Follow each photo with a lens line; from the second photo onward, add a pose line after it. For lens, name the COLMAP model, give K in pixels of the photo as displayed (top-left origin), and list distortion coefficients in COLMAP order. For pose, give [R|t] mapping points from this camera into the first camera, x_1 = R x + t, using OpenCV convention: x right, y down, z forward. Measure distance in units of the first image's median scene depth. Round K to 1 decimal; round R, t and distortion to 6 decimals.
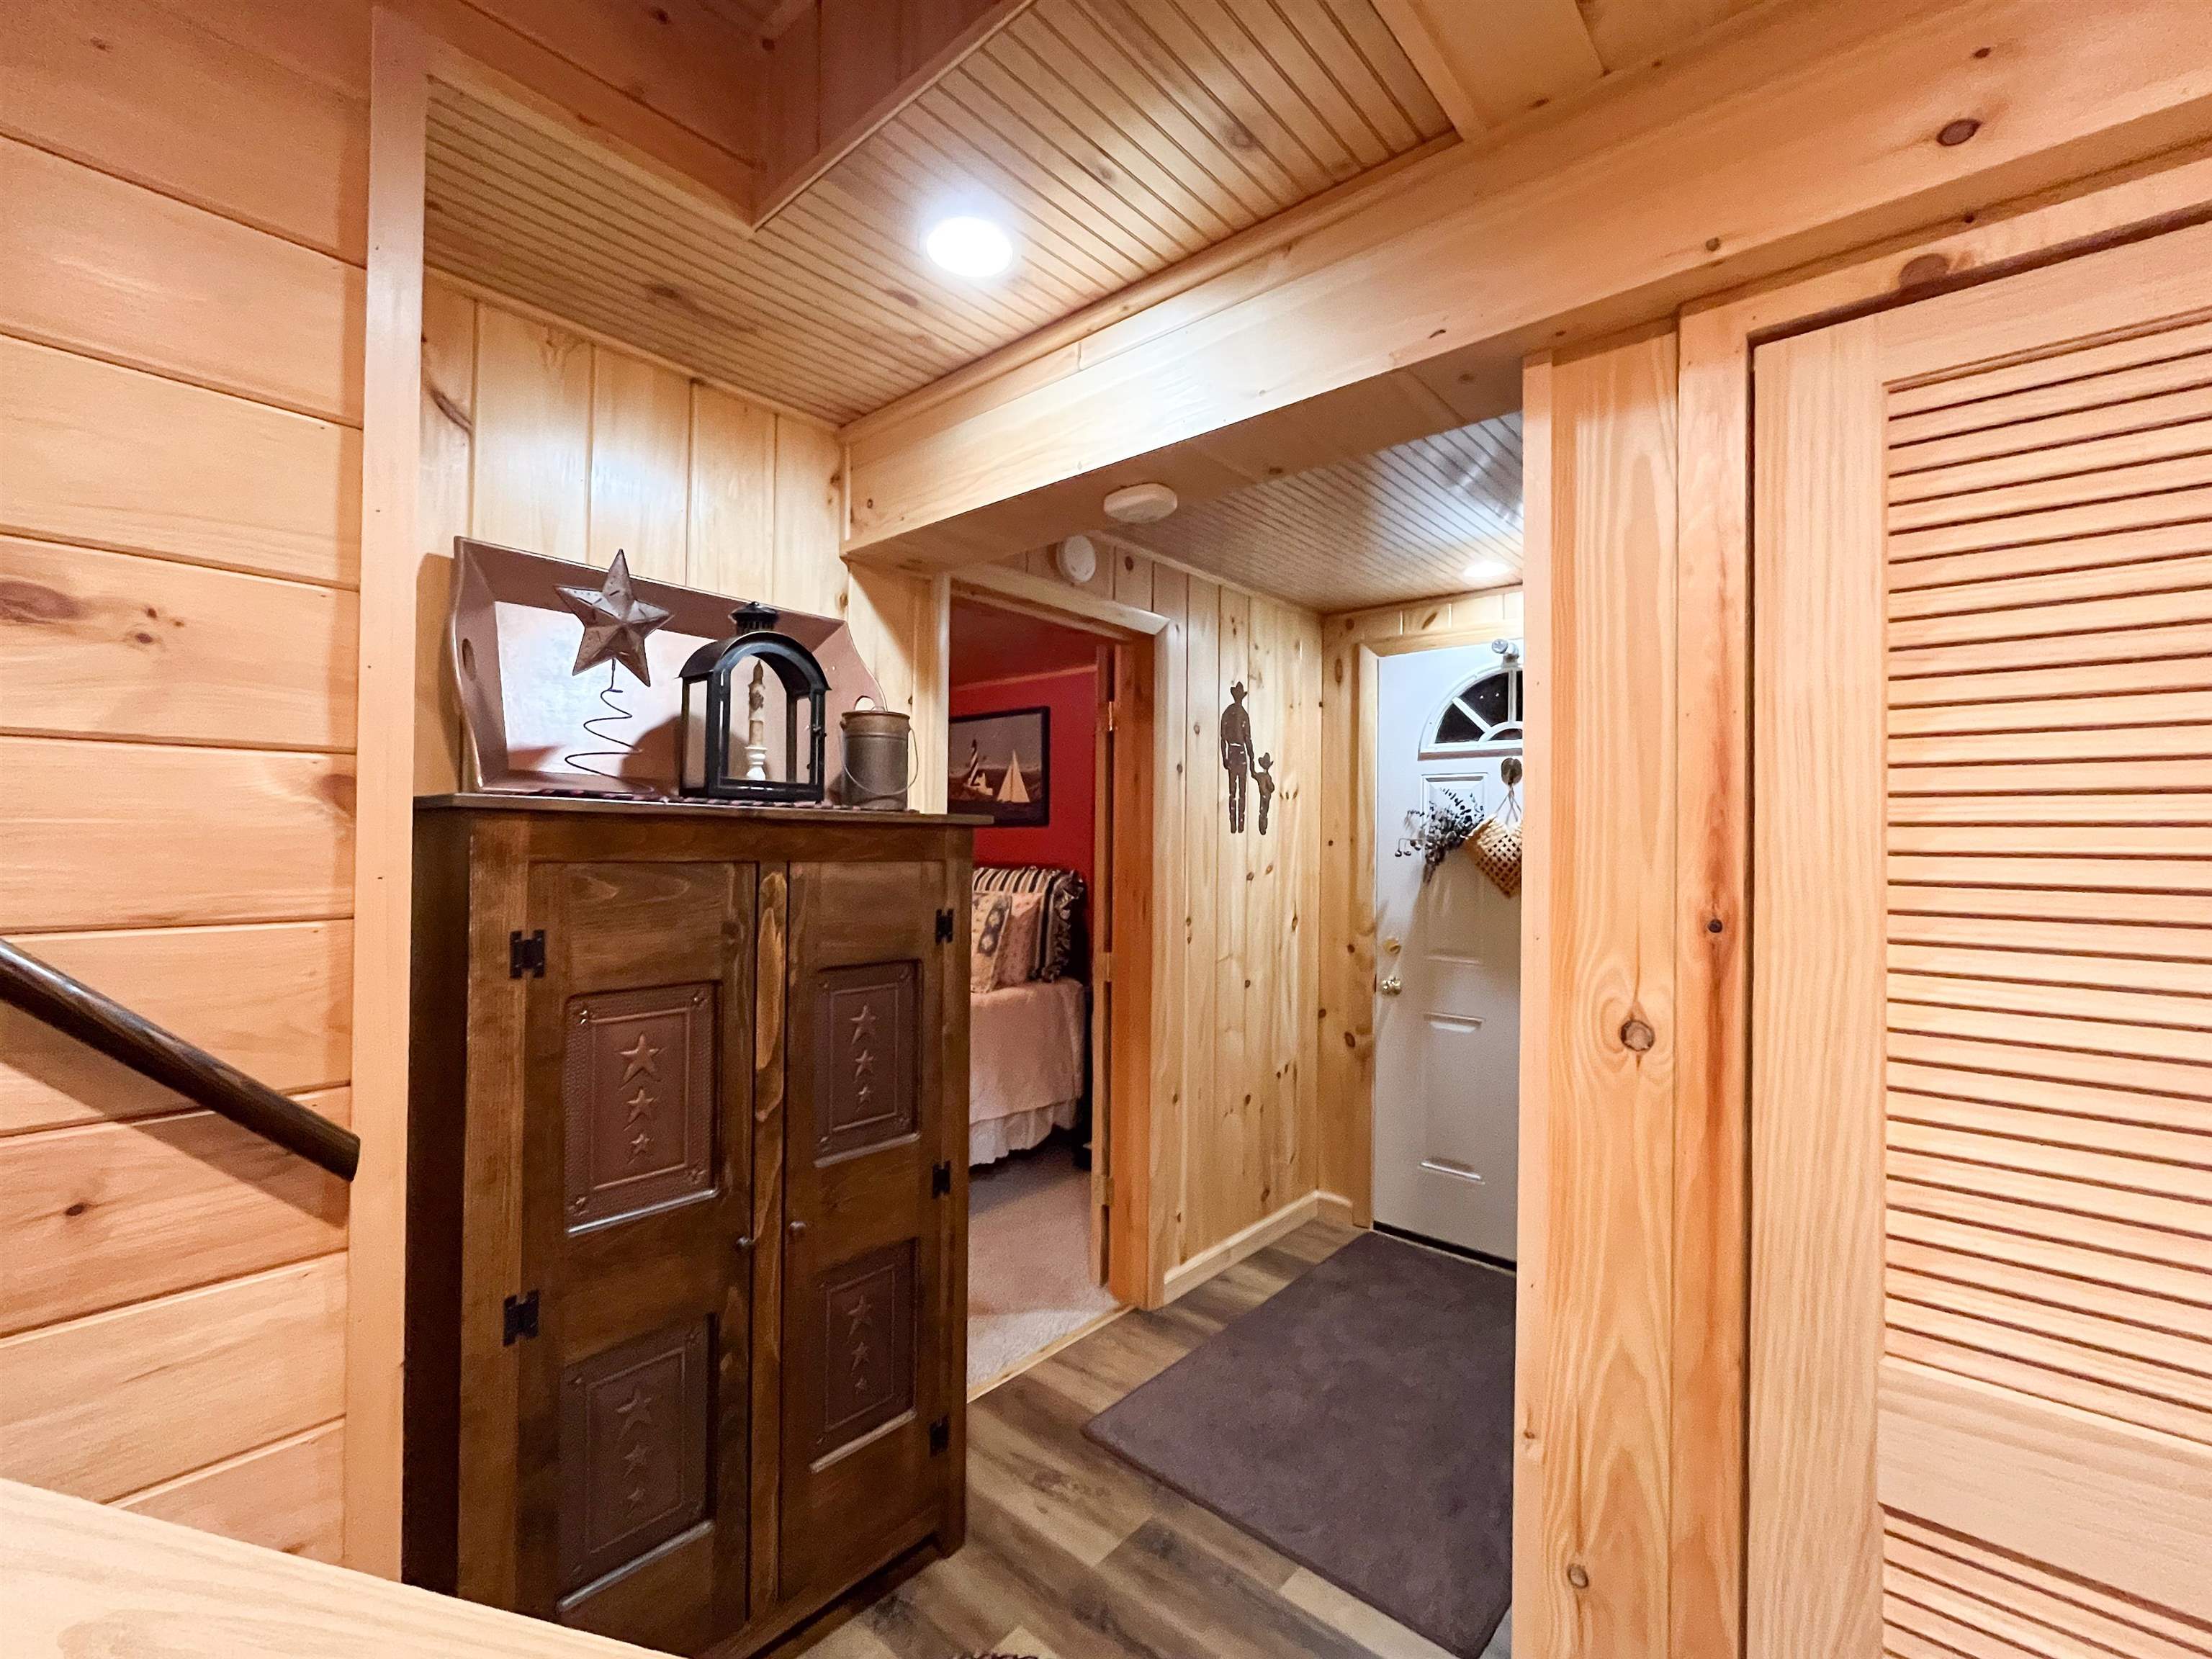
lens RADIAL K [[947.7, 0, 1102.8], [0, 947.7, 835.6], [0, 0, 1]] dist [-0.002823, -0.000095]
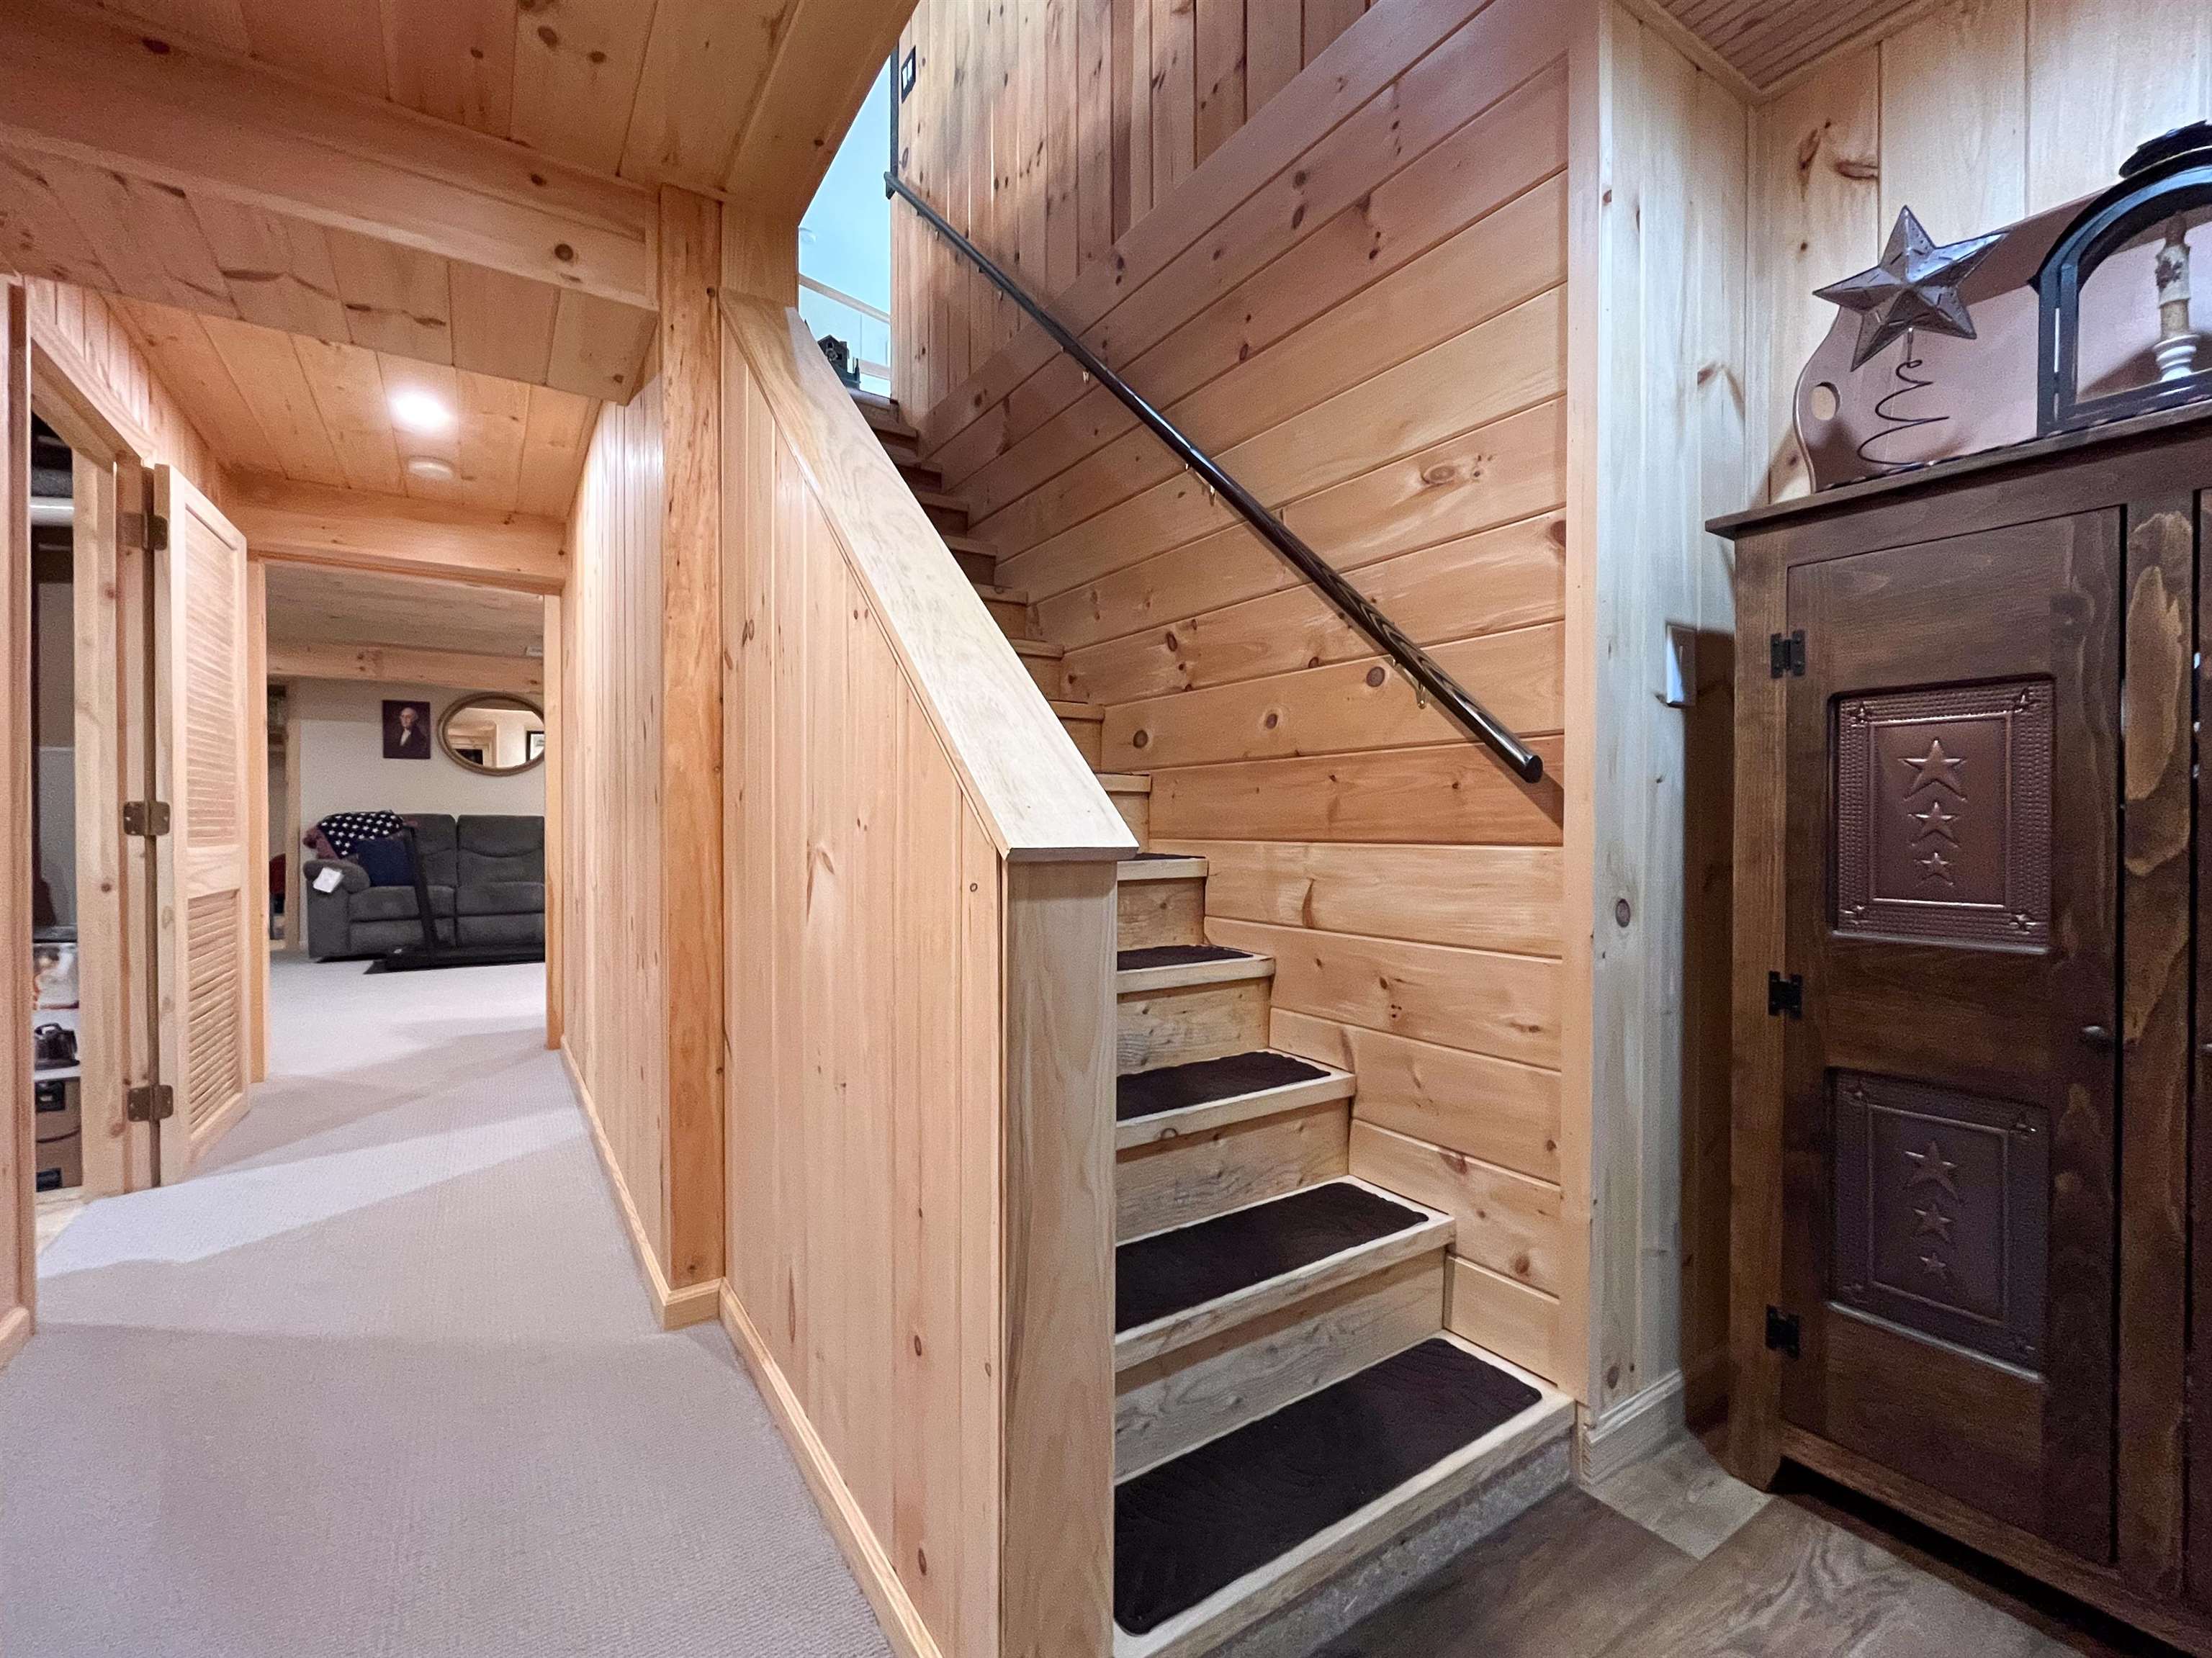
lens RADIAL K [[947.7, 0, 1097.2], [0, 947.7, 832.5], [0, 0, 1]] dist [-0.002823, -0.000095]
pose [[-0.270550, -0.010419, -0.962650, 0.574339], [-0.004255, 0.999945, -0.009627, 0.311340], [0.962697, 0.001491, -0.270579, 0.497384]]
